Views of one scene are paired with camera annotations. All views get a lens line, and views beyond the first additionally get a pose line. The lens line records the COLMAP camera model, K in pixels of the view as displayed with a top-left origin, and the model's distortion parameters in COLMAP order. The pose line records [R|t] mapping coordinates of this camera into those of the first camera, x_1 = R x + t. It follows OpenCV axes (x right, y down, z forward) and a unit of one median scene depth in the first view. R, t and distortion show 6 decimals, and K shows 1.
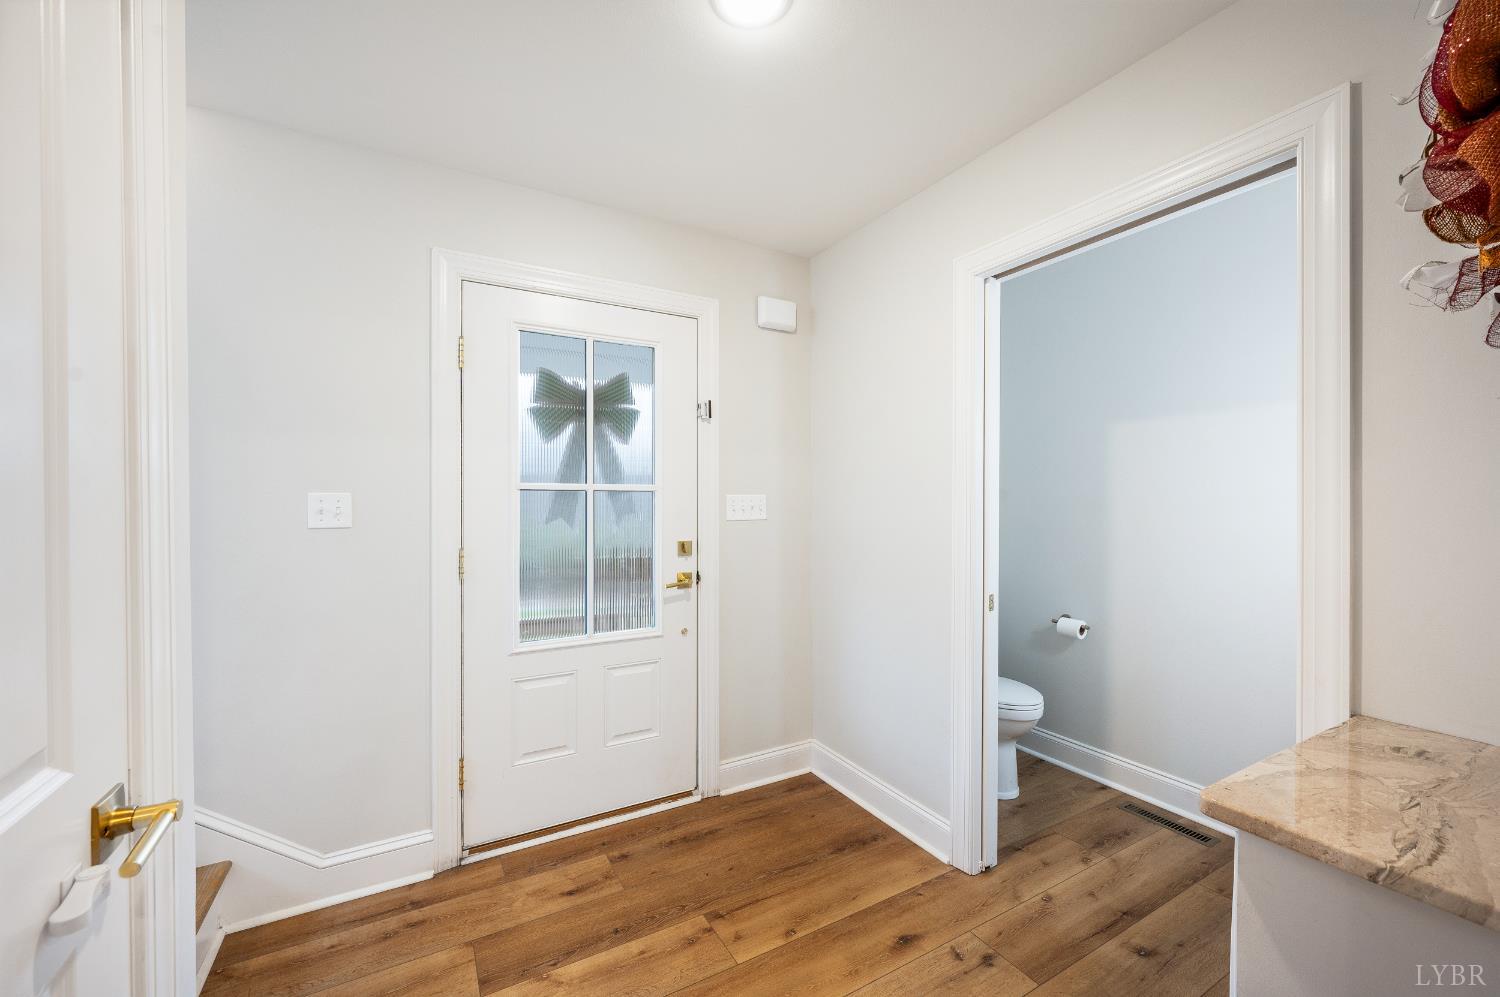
lens RADIAL K [[589.9, 0, 745.8], [0, 589.9, 499.1], [0, 0, 1]] dist [0.000288, -0.000825]
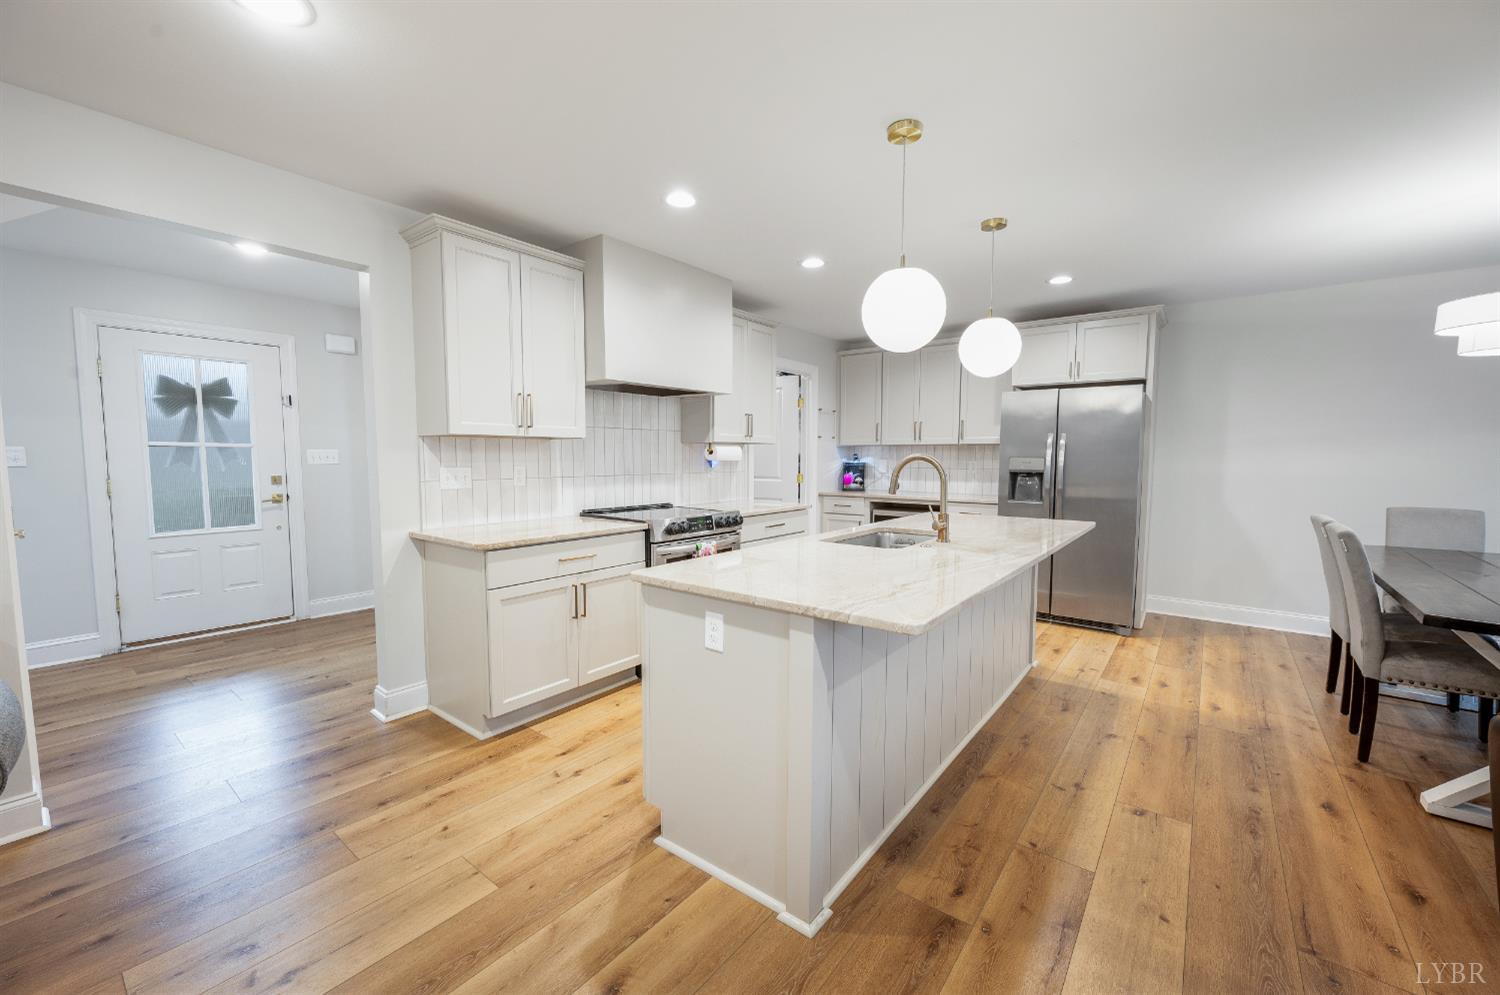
lens RADIAL K [[589.9, 0, 744.5], [0, 589.9, 501.8], [0, 0, 1]] dist [0.000288, -0.000825]
pose [[0.922247, -0.027881, 0.385594, 0.519943], [-0.000246, 0.997353, 0.072705, 0.020711], [-0.386600, -0.067146, 0.919800, -1.195478]]
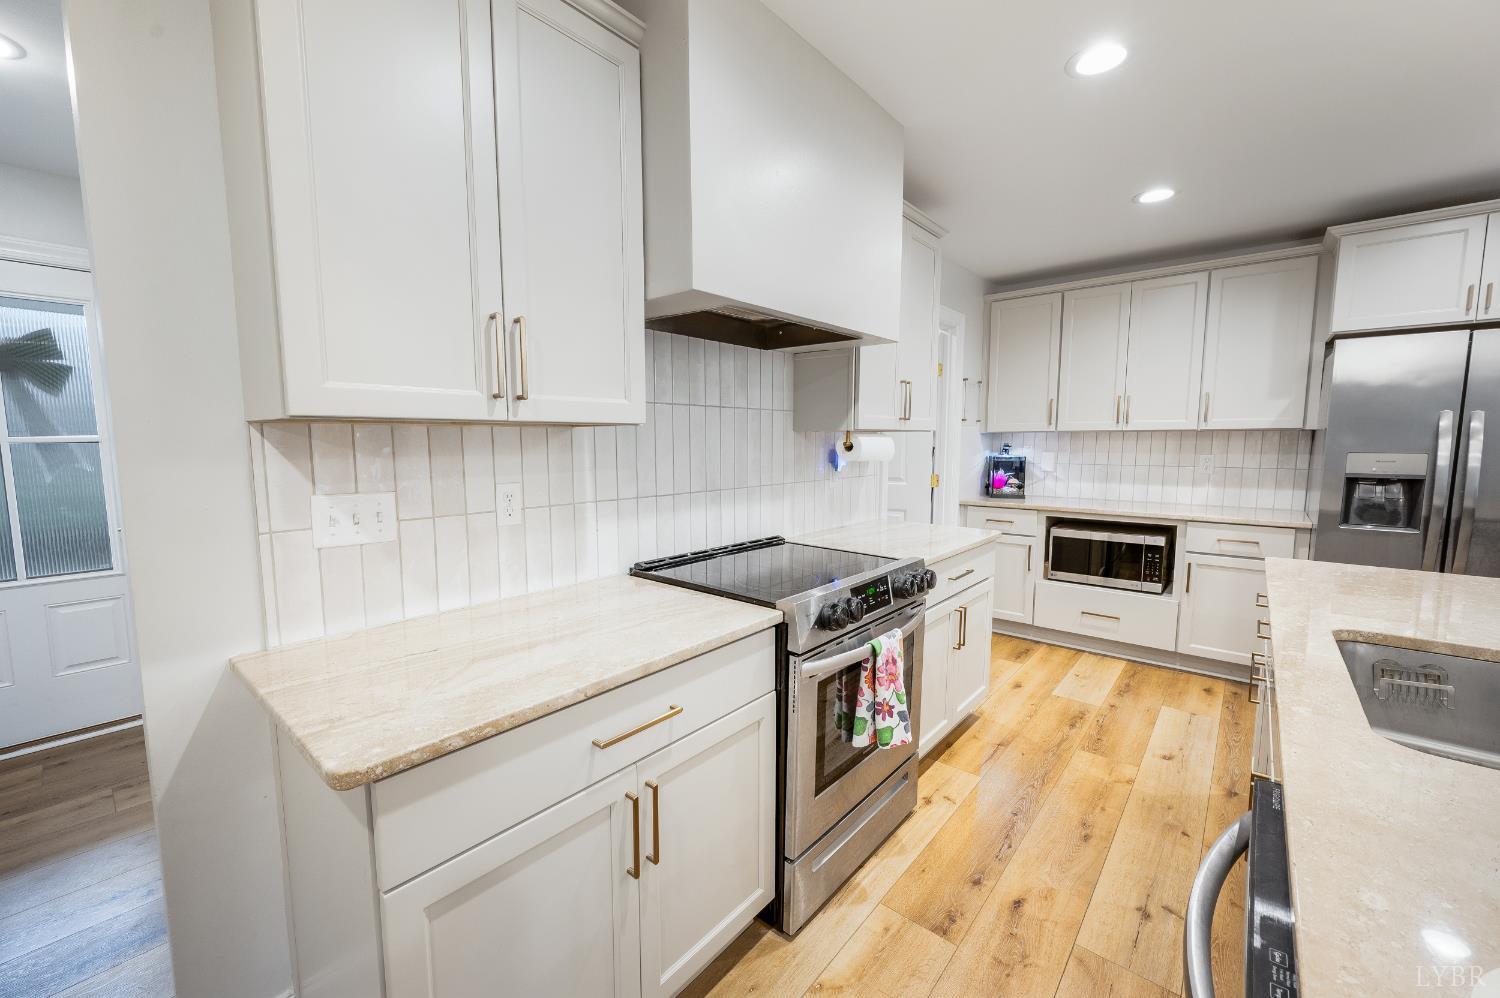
lens RADIAL K [[589.9, 0, 738.0], [0, 589.9, 501.0], [0, 0, 1]] dist [0.000288, -0.000825]
pose [[0.942261, -0.036856, 0.332846, 0.590883], [0.004939, 0.995347, 0.096234, -0.005567], [-0.334843, -0.089033, 0.938058, -0.416083]]
